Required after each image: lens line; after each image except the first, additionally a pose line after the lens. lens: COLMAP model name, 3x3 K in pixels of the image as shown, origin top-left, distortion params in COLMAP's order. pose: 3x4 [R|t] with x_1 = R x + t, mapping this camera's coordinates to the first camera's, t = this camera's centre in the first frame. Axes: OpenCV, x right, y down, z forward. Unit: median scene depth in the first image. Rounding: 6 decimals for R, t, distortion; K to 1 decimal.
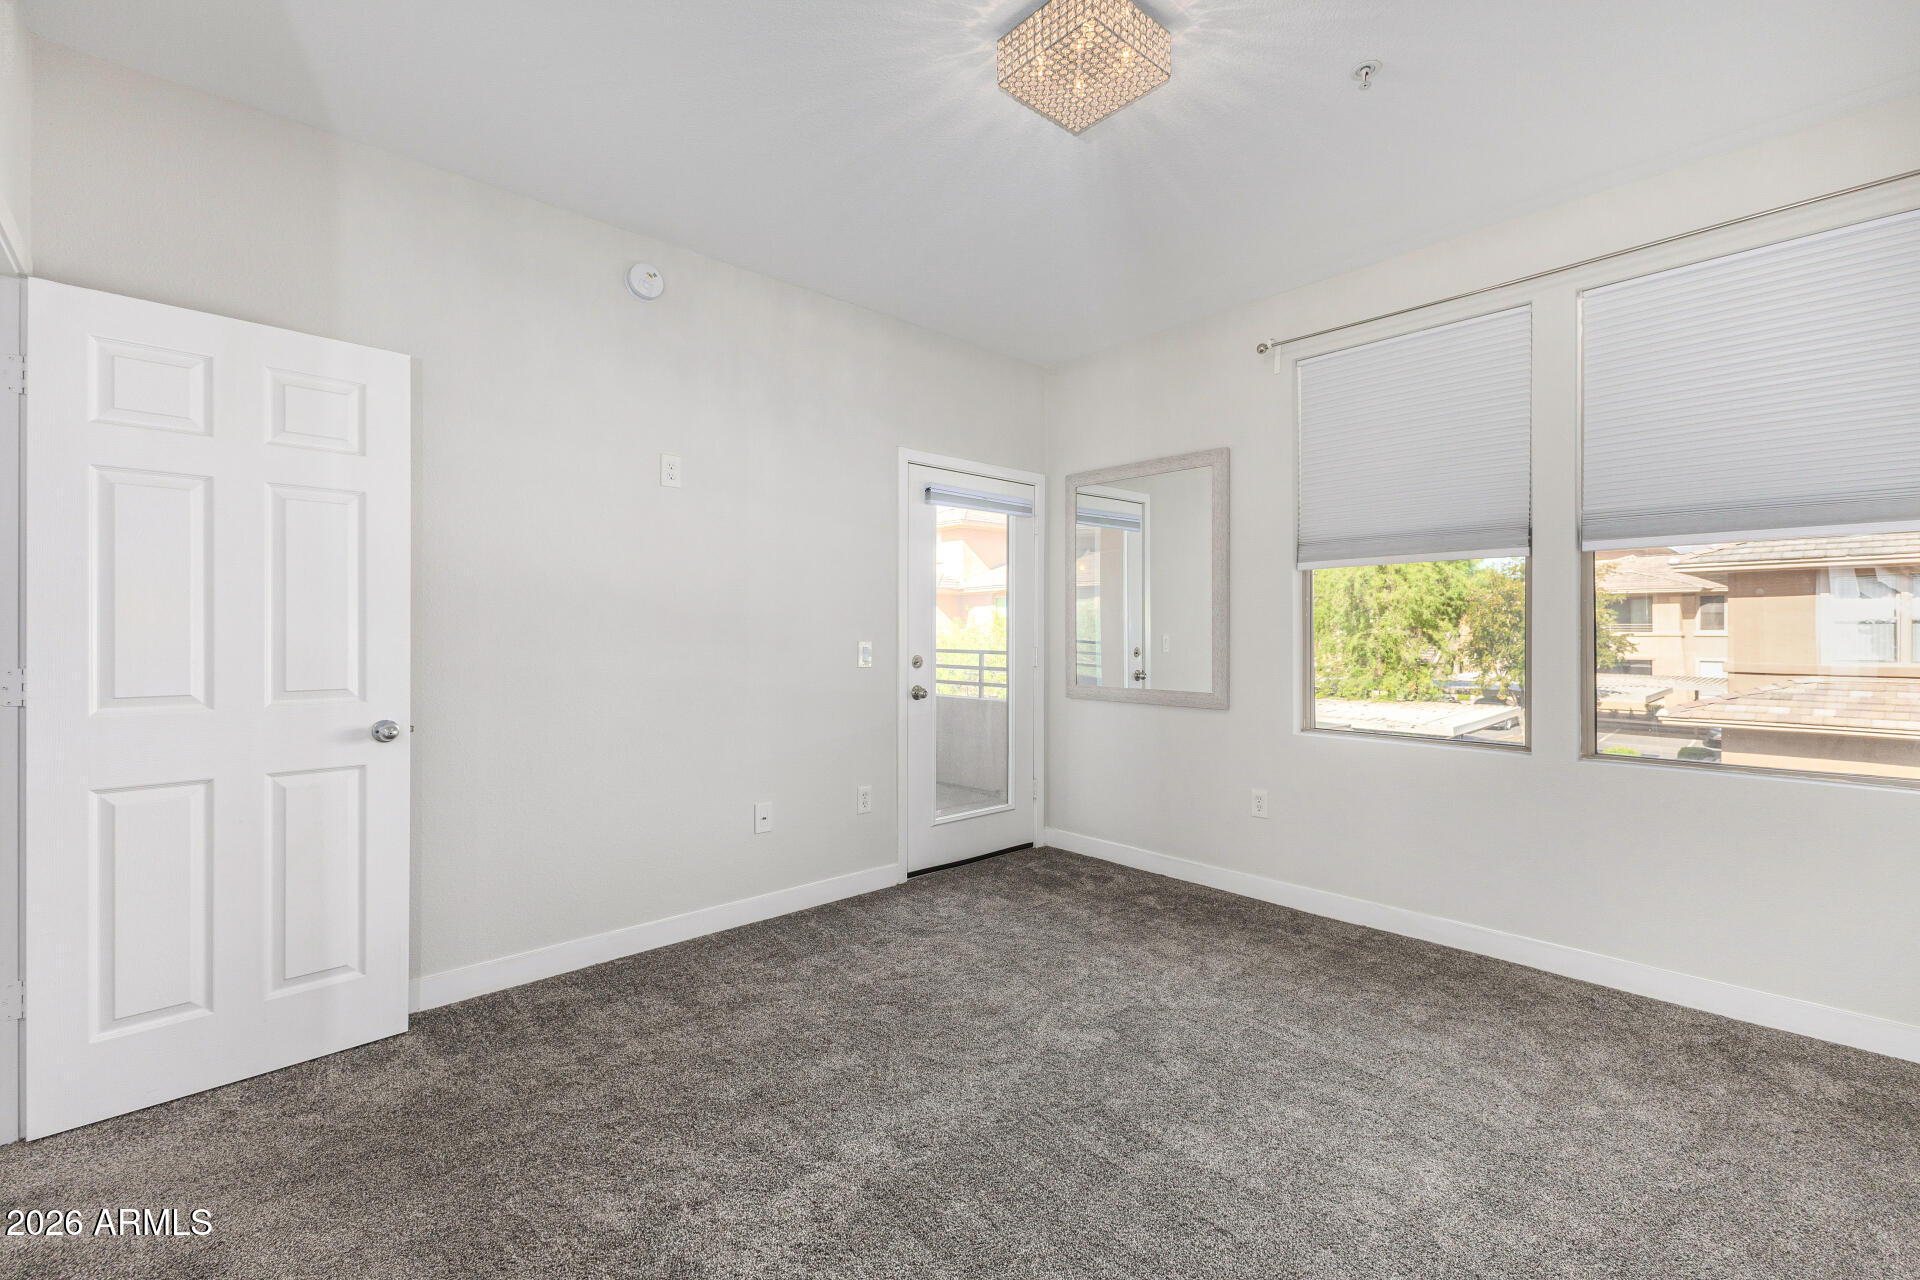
lens RADIAL K [[839.0, 0, 967.4], [0, 839.0, 638.1], [0, 0, 1]] dist [0.013297, -0.003090]
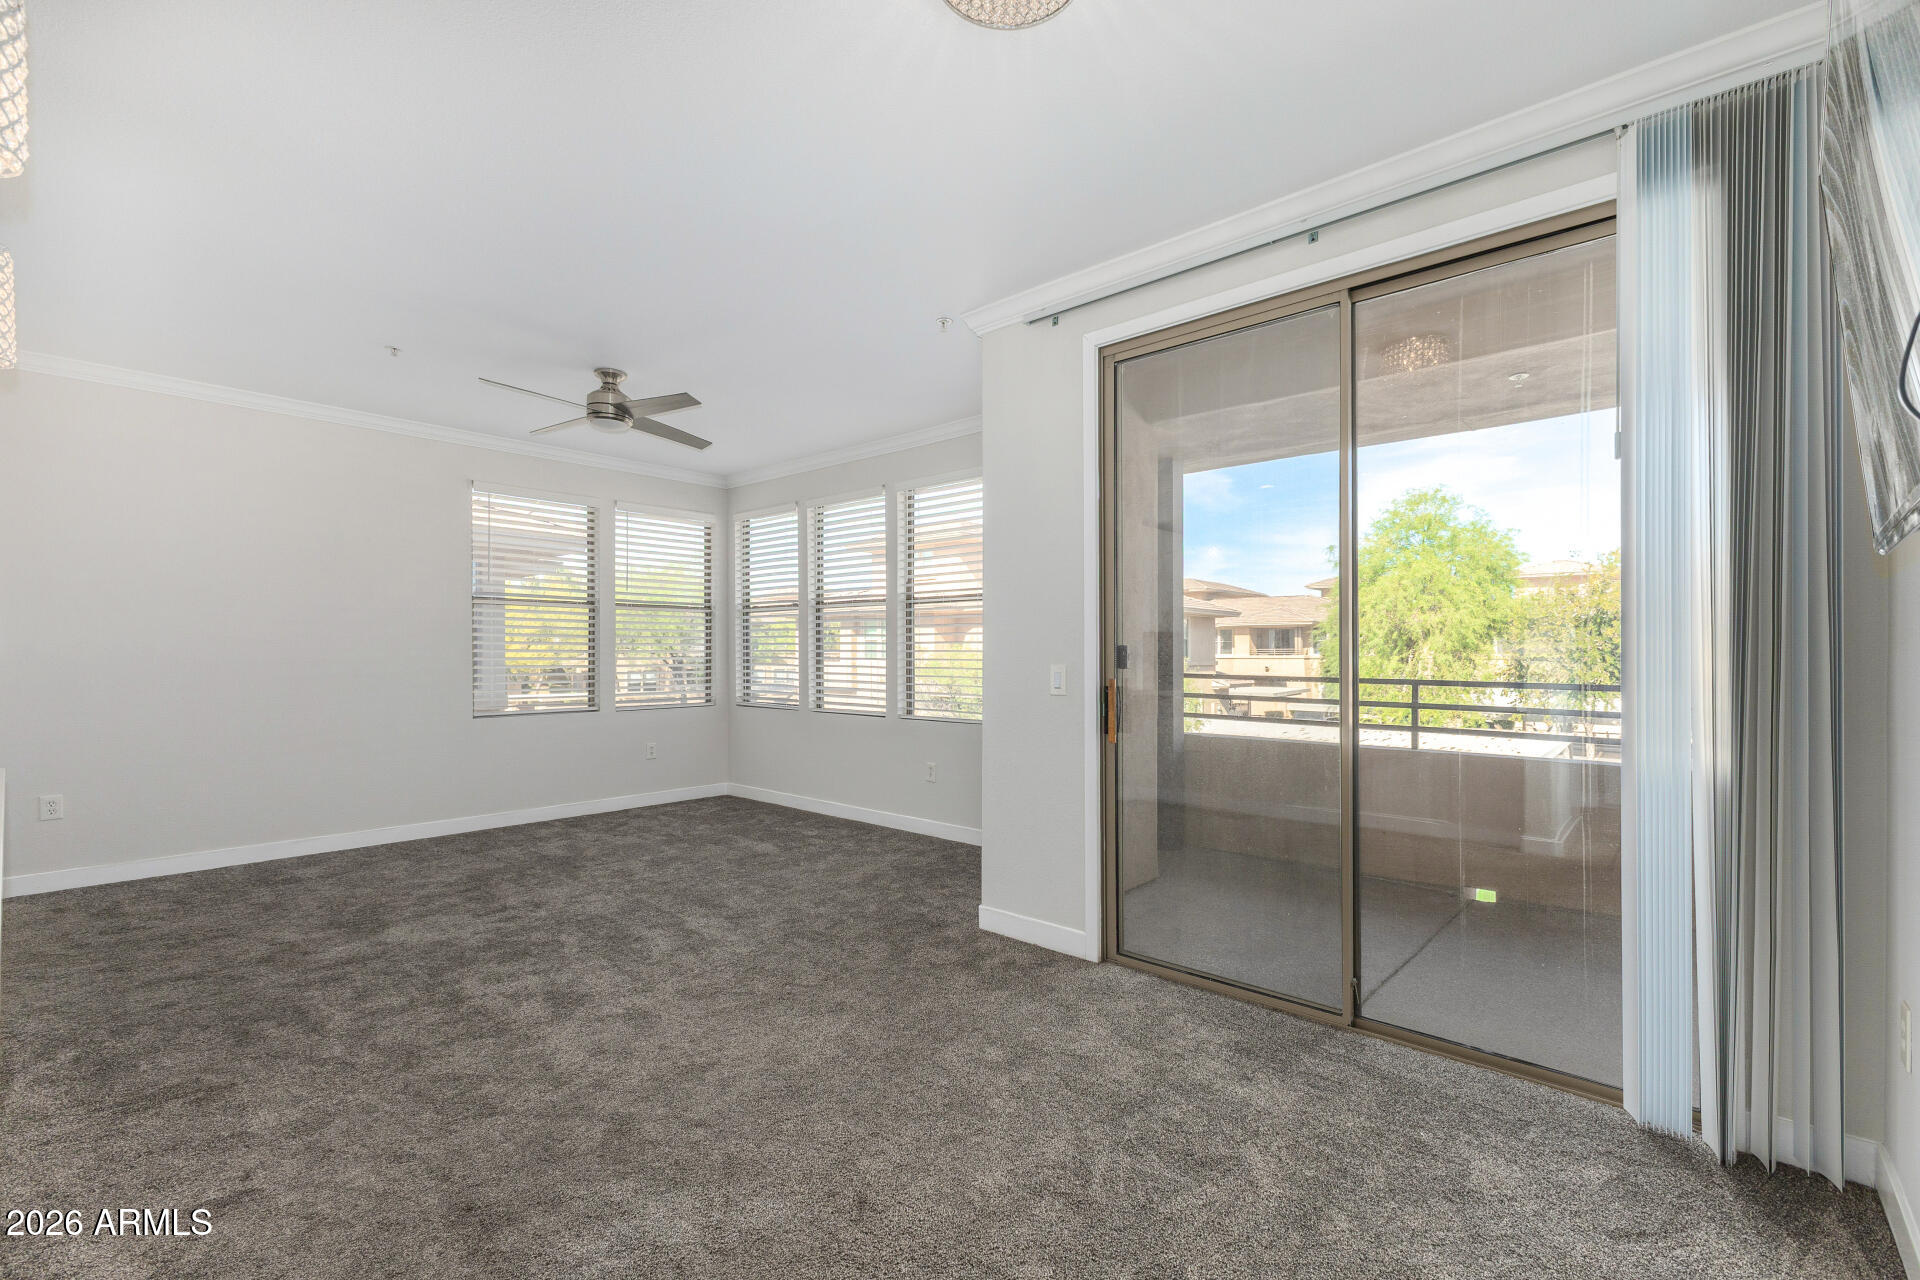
lens RADIAL K [[839.0, 0, 952.2], [0, 839.0, 654.4], [0, 0, 1]] dist [0.013297, -0.003090]
pose [[0.997561, 0.008791, 0.069244, -0.111189], [-0.008599, 0.999958, -0.003073, -0.000568], [-0.069268, 0.002470, 0.997595, 0.084679]]
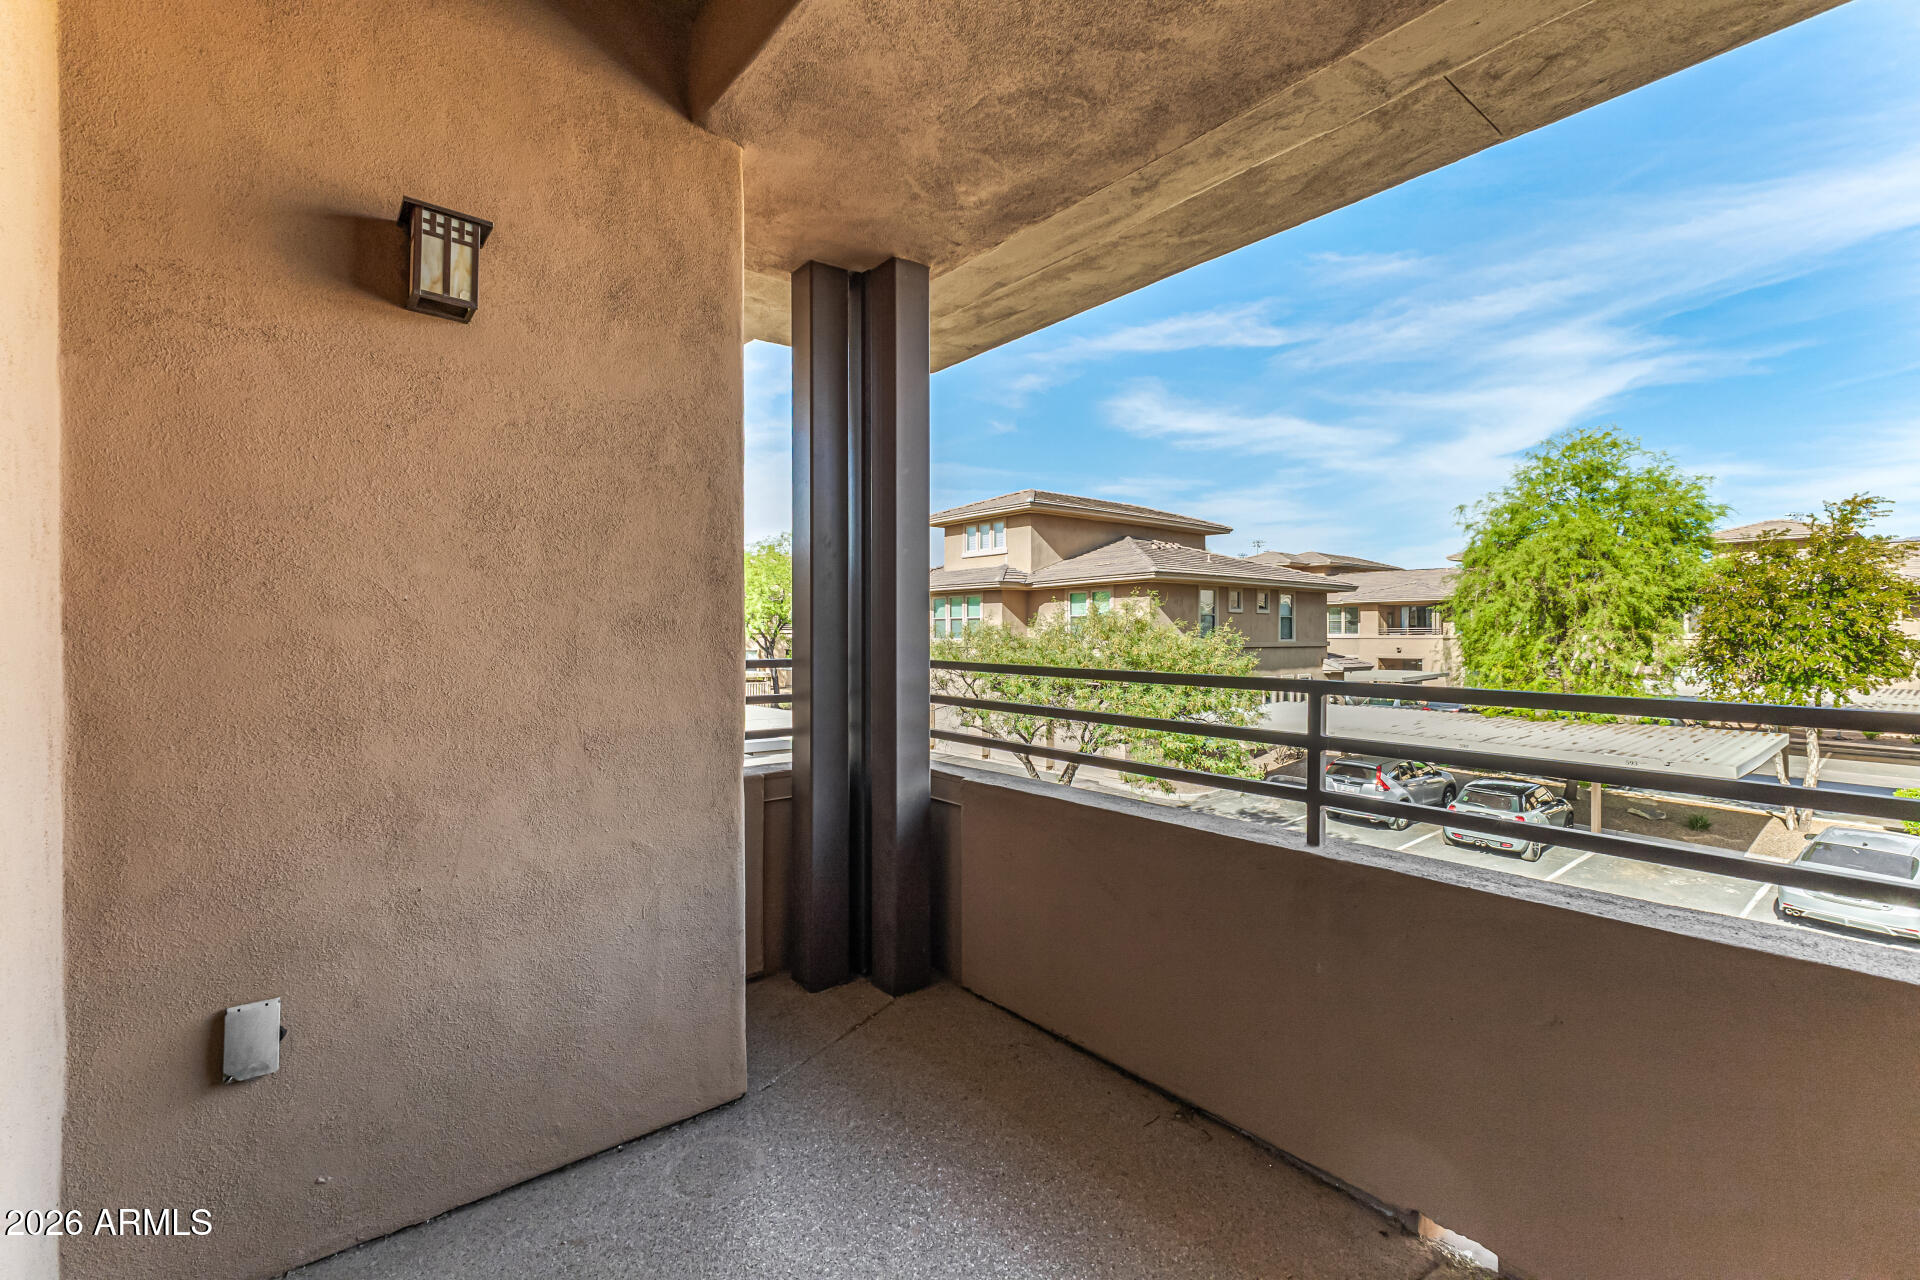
lens RADIAL K [[839.0, 0, 961.3], [0, 839.0, 635.2], [0, 0, 1]] dist [0.013297, -0.003090]
pose [[0.997277, 0.003647, -0.073654, -0.023028], [-0.003927, 0.999986, -0.003658, -0.000266], [0.073639, 0.003937, 0.997277, 0.183110]]
